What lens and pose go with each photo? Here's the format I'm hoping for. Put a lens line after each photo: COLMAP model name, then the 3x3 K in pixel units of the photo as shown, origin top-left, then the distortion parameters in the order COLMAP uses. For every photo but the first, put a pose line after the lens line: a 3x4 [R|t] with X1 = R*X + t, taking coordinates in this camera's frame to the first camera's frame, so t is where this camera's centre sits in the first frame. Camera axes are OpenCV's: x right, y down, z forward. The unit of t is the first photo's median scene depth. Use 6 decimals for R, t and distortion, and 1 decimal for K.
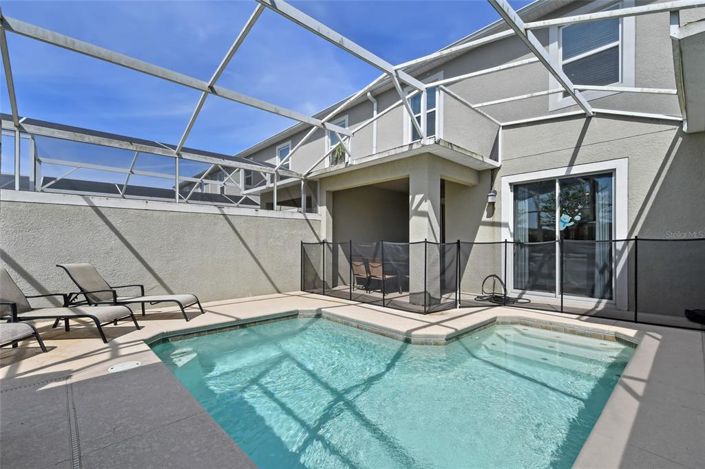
lens RADIAL K [[320.3, 0, 357.1], [0, 320.3, 242.1], [0, 0, 1]] dist [0.011526, -0.001041]
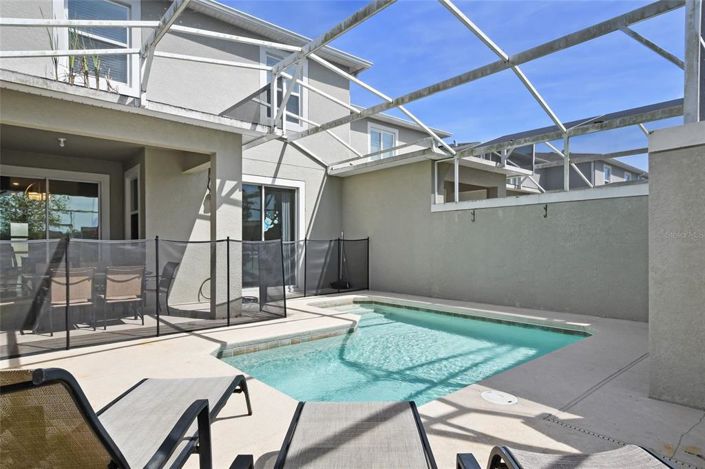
lens RADIAL K [[411.2, 0, 370.5], [0, 411.2, 246.2], [0, 0, 1]] dist [-0.001178, -0.004158]
pose [[-0.015015, -0.004034, 0.999879, -0.853711], [-0.003988, 0.999984, 0.003974, 0.009903], [-0.999879, -0.003928, -0.015030, 0.660348]]
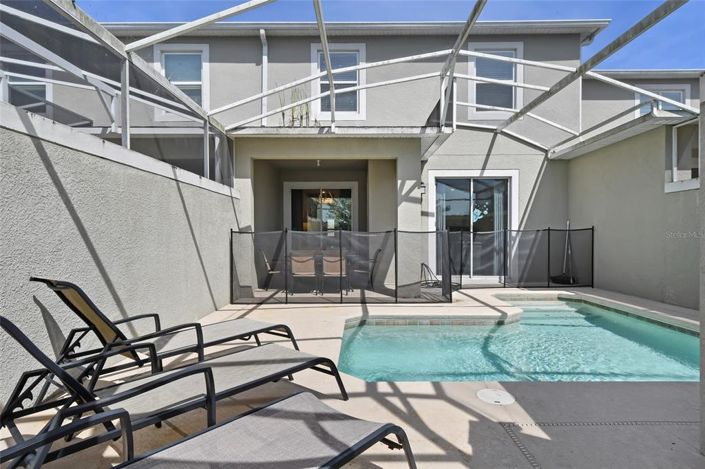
lens RADIAL K [[411.2, 0, 355.0], [0, 411.2, 237.4], [0, 0, 1]] dist [-0.001178, -0.004158]
pose [[0.672166, -0.004404, 0.740387, -0.809981], [-0.003526, 0.999952, 0.009149, 0.008991], [-0.740392, -0.008760, 0.672118, 0.307002]]
